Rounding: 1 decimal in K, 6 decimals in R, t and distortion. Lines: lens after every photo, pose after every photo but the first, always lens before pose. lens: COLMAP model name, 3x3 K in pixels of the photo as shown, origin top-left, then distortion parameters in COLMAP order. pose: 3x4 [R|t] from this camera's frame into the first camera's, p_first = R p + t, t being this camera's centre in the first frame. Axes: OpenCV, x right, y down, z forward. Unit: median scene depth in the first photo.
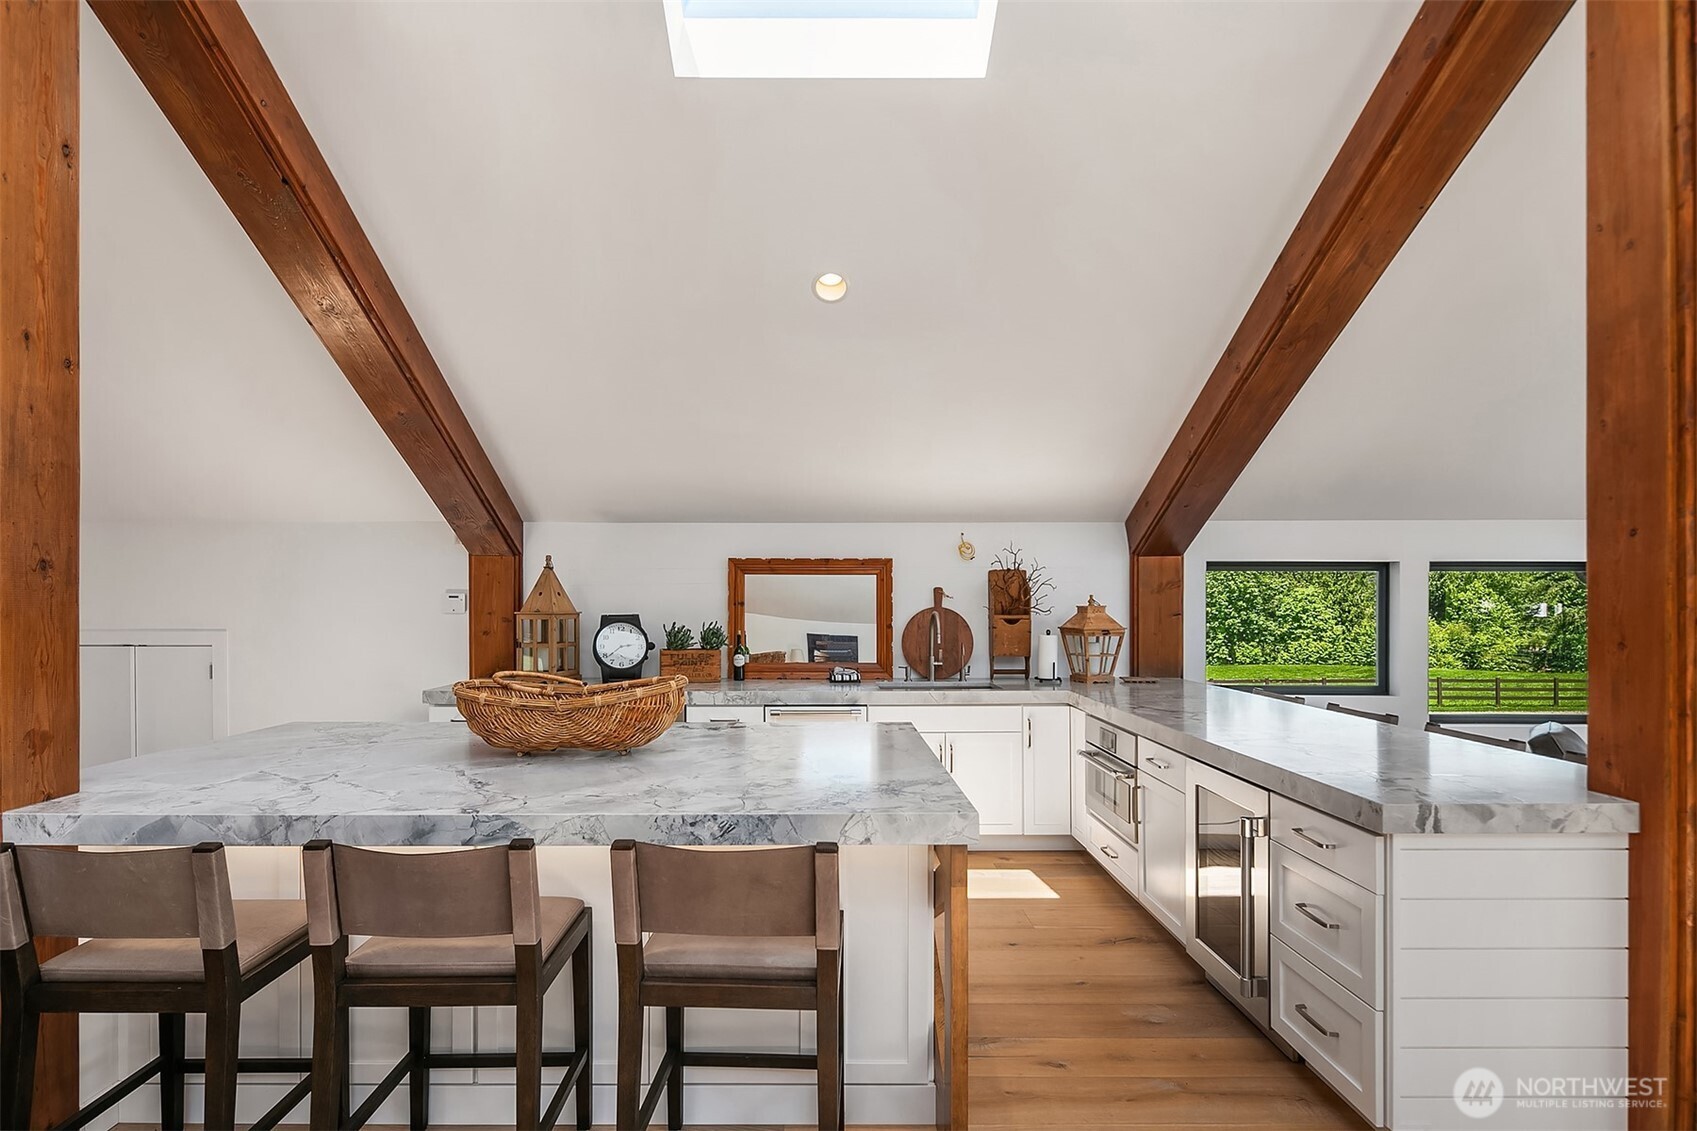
lens RADIAL K [[862.4, 0, 842.4], [0, 862.4, 611.1], [0, 0, 1]] dist [-0.000176, -0.000021]
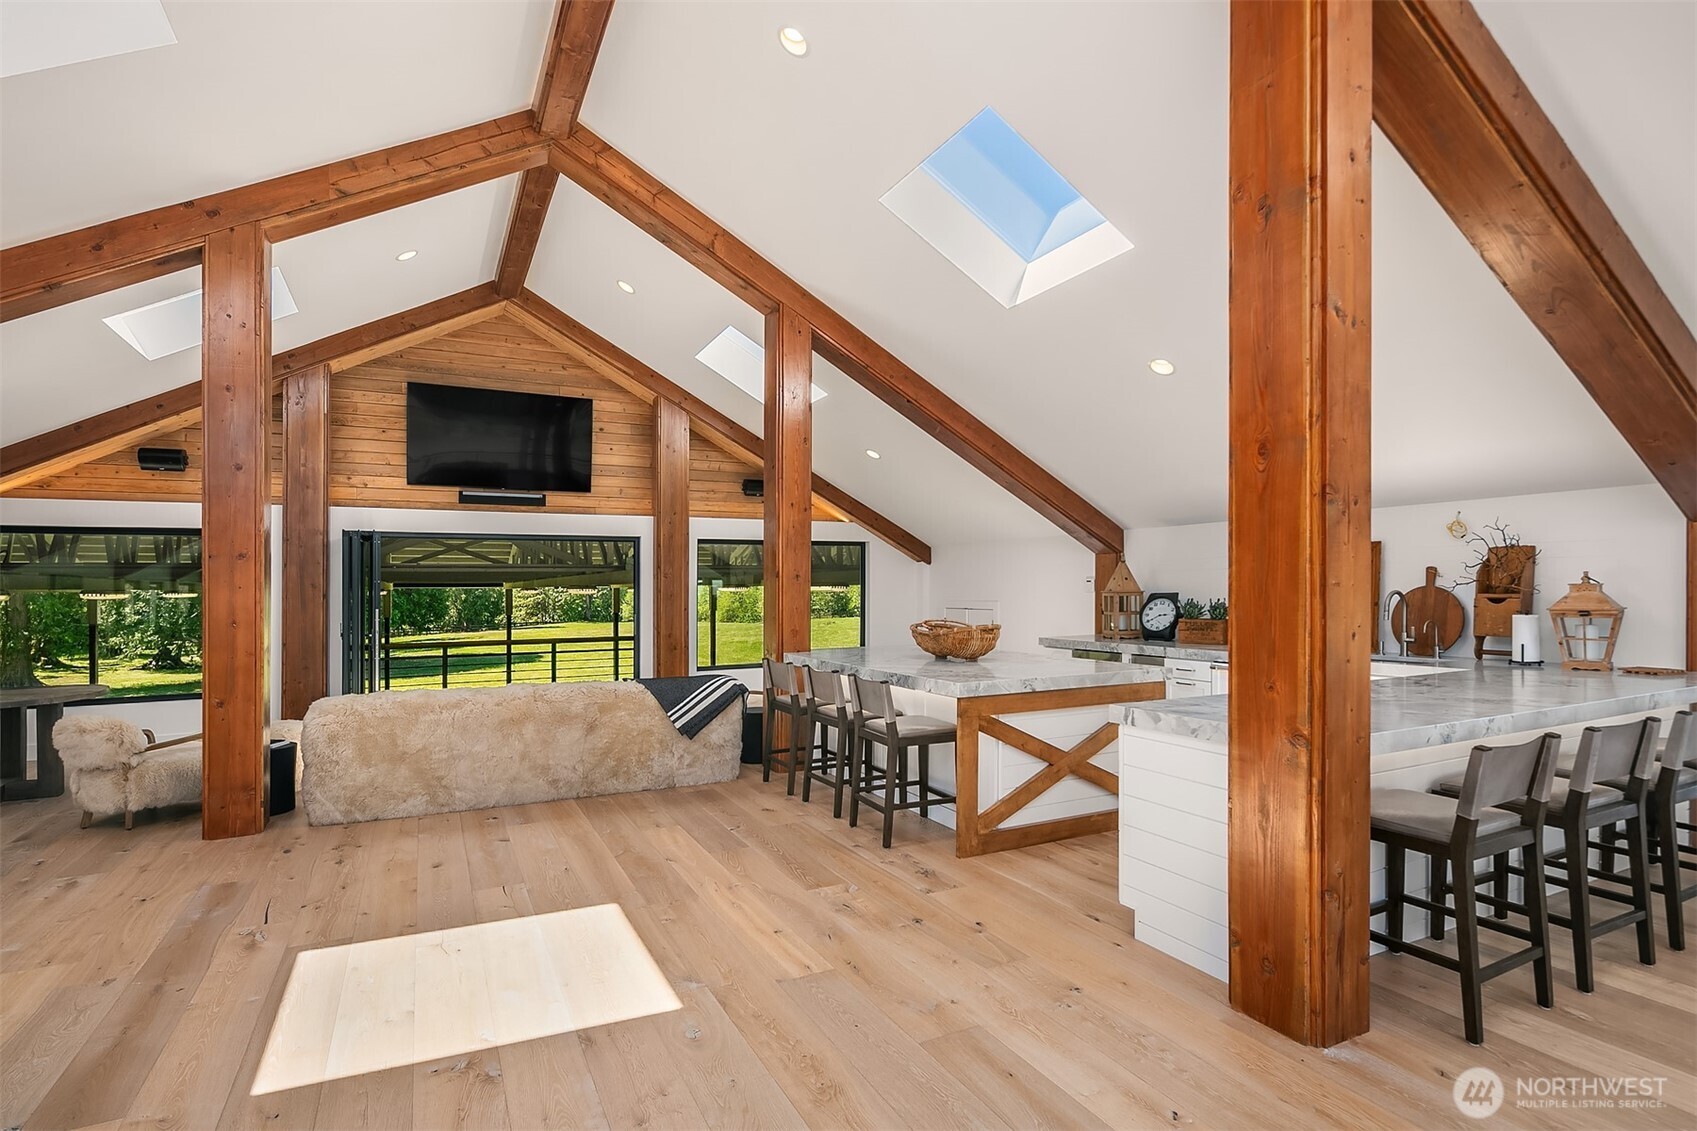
lens RADIAL K [[834.1, 0, 848.4], [0, 834.1, 592.5], [0, 0, 1]] dist [-0.000146, -0.000027]
pose [[0.448963, 0.000518, -0.893550, 0.712214], [0.001307, 0.999998, 0.001236, 0.000826], [0.893549, -0.001723, 0.448962, -0.072884]]
